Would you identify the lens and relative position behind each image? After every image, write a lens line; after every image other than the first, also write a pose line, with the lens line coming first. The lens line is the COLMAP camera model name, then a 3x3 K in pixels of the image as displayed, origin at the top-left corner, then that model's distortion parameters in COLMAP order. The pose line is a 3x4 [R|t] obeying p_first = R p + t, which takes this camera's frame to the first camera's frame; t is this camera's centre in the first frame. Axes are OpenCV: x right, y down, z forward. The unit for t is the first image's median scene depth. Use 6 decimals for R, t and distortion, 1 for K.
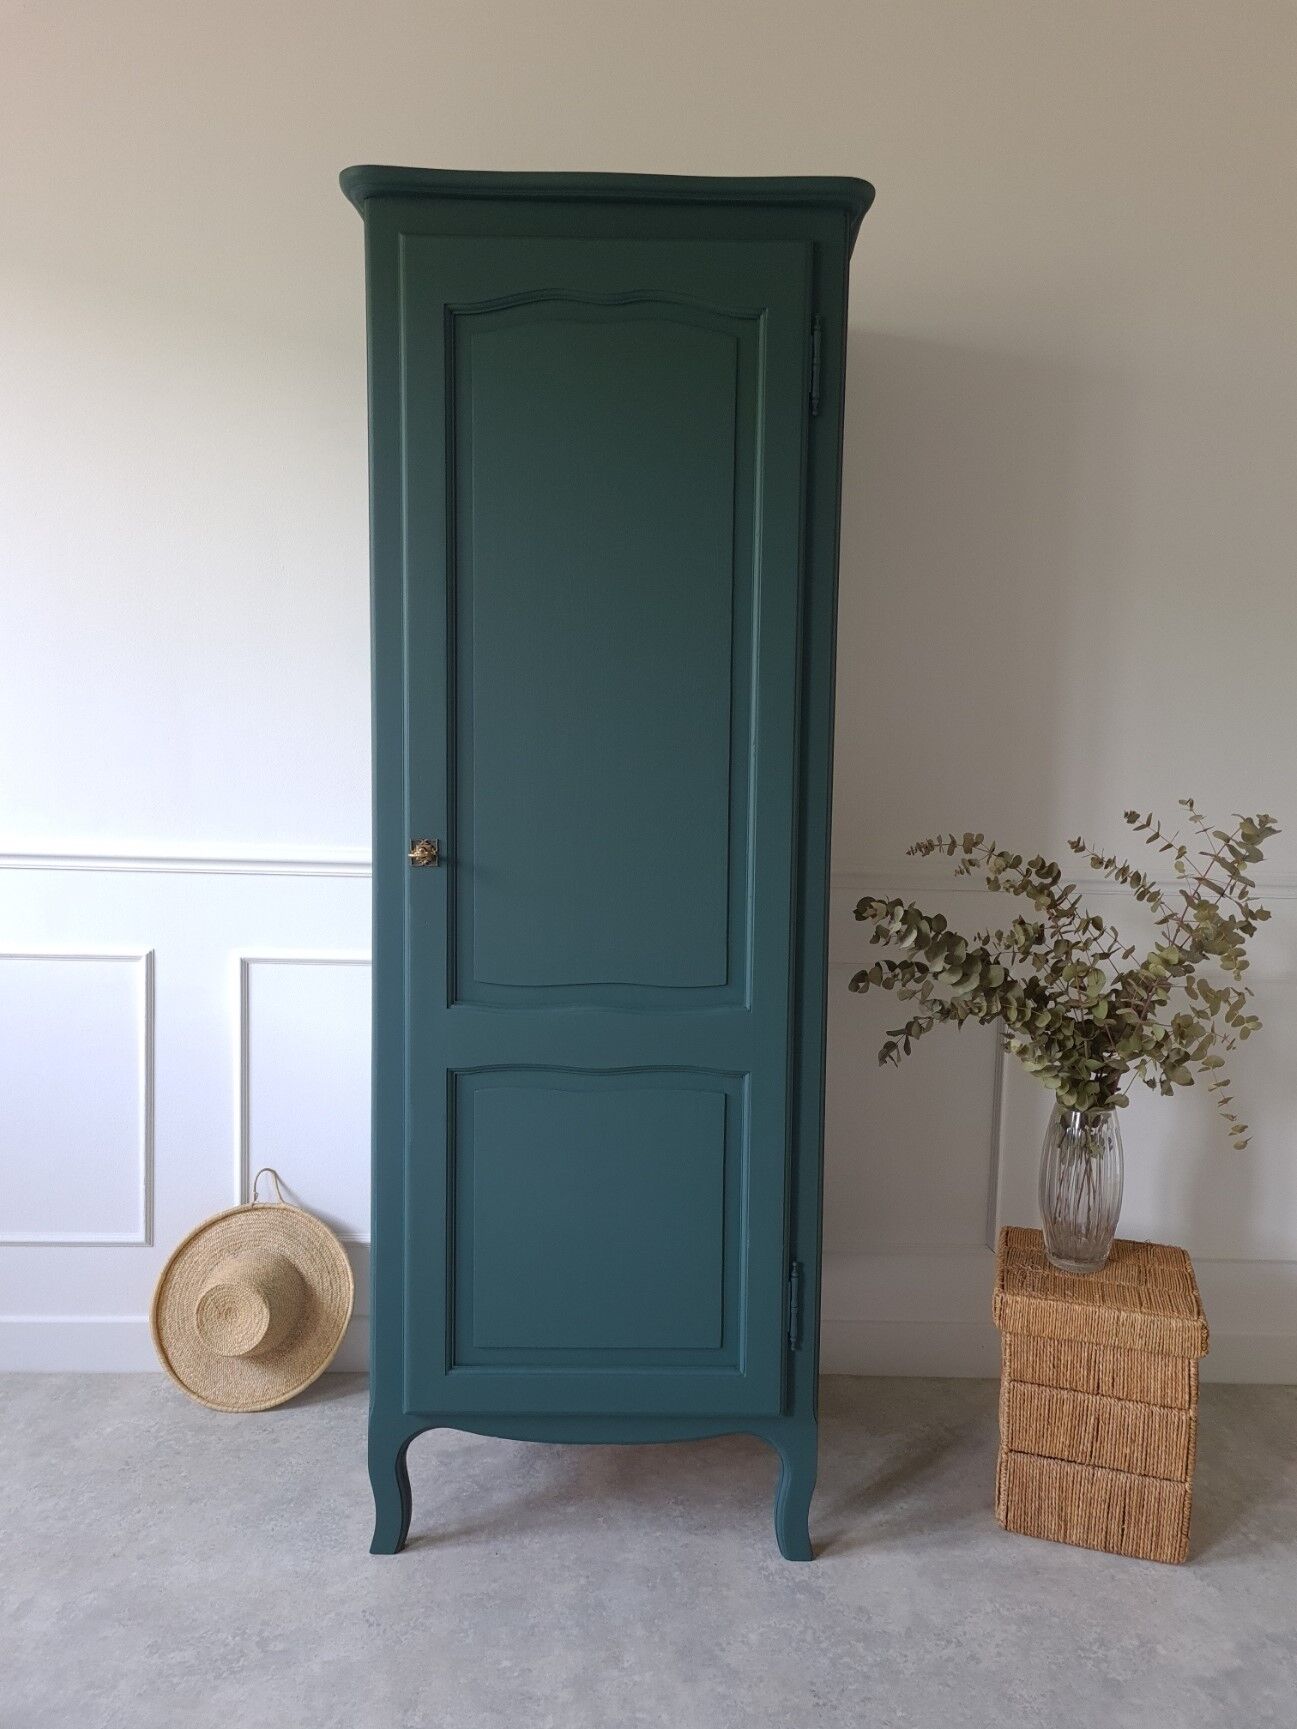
lens RADIAL K [[1243.8, 0, 648.5], [0, 1243.8, 864.5], [0, 0, 1]] dist [0.078152, -0.066824]
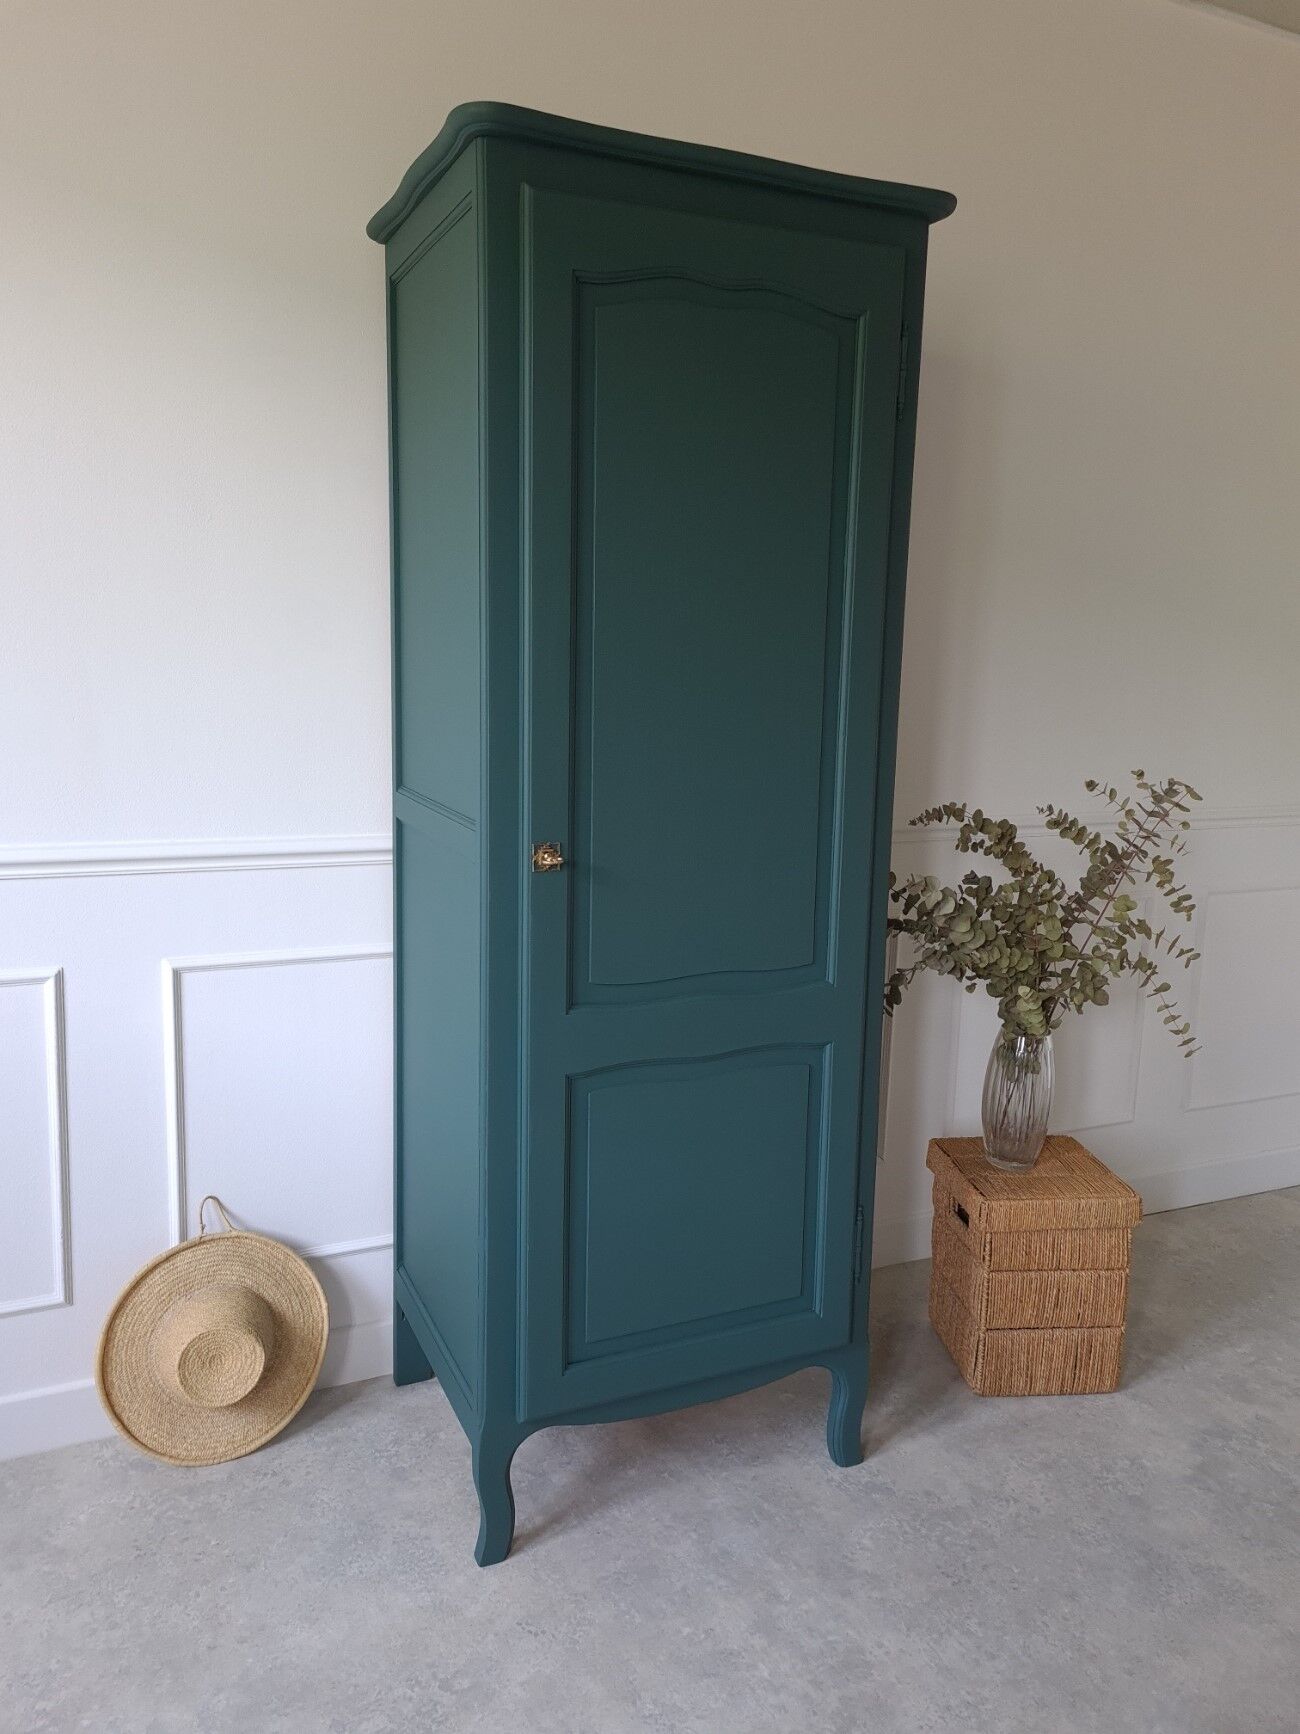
lens RADIAL K [[1251.9, 0, 650.0], [0, 1251.9, 867.0], [0, 0, 1]] dist [0.068050, -0.055026]
pose [[0.920046, -0.063885, 0.386566, -0.433283], [0.032579, 0.995675, 0.087008, -0.075011], [-0.390453, -0.067457, 0.918148, 0.079784]]
